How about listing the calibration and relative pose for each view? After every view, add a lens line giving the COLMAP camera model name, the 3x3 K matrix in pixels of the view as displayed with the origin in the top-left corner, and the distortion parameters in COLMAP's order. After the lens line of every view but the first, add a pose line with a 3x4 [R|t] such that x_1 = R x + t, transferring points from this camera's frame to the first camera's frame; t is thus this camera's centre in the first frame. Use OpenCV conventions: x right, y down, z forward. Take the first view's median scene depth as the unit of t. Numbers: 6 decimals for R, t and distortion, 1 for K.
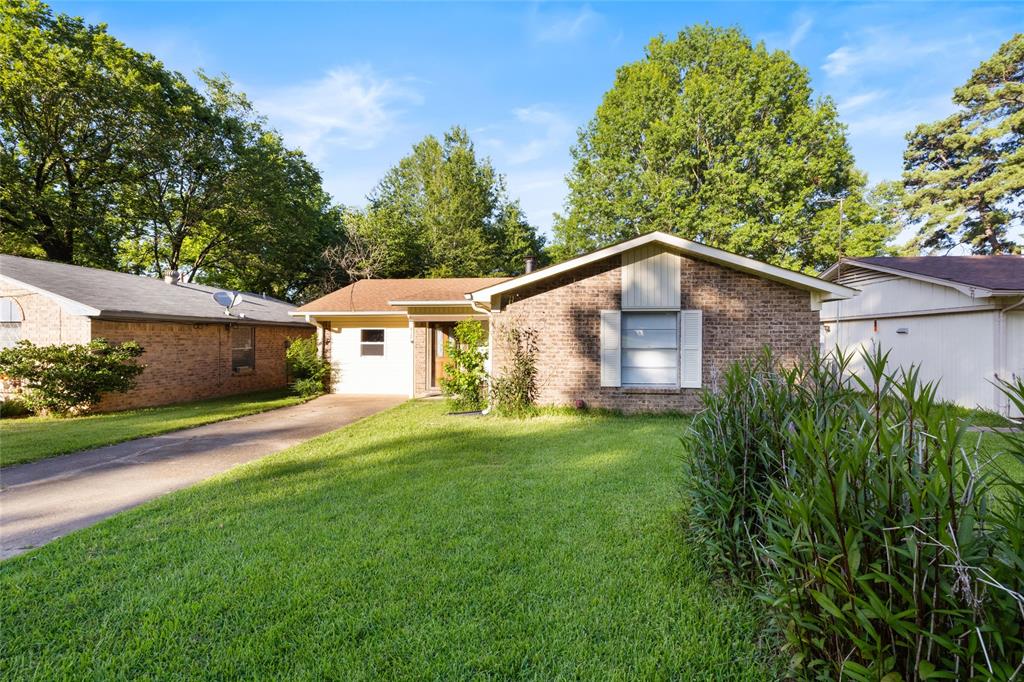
lens RADIAL K [[441.8, 0, 512.0], [0, 441.8, 341.0], [0, 0, 1]] dist [0.001011, 0.000149]
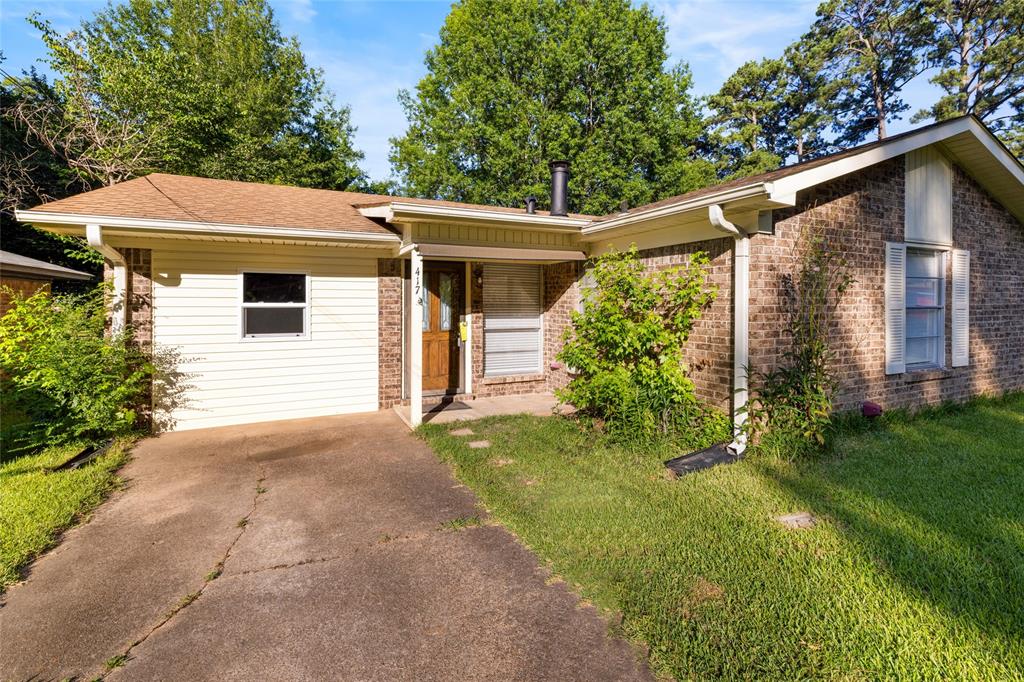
lens RADIAL K [[469.6, 0, 511.3], [0, 469.6, 307.7], [0, 0, 1]] dist [0.001525, 0.000365]
pose [[0.852171, -0.008182, 0.523199, -0.357156], [0.008546, 0.999962, 0.001719, 0.008412], [-0.523193, 0.003007, 0.852209, 0.477516]]
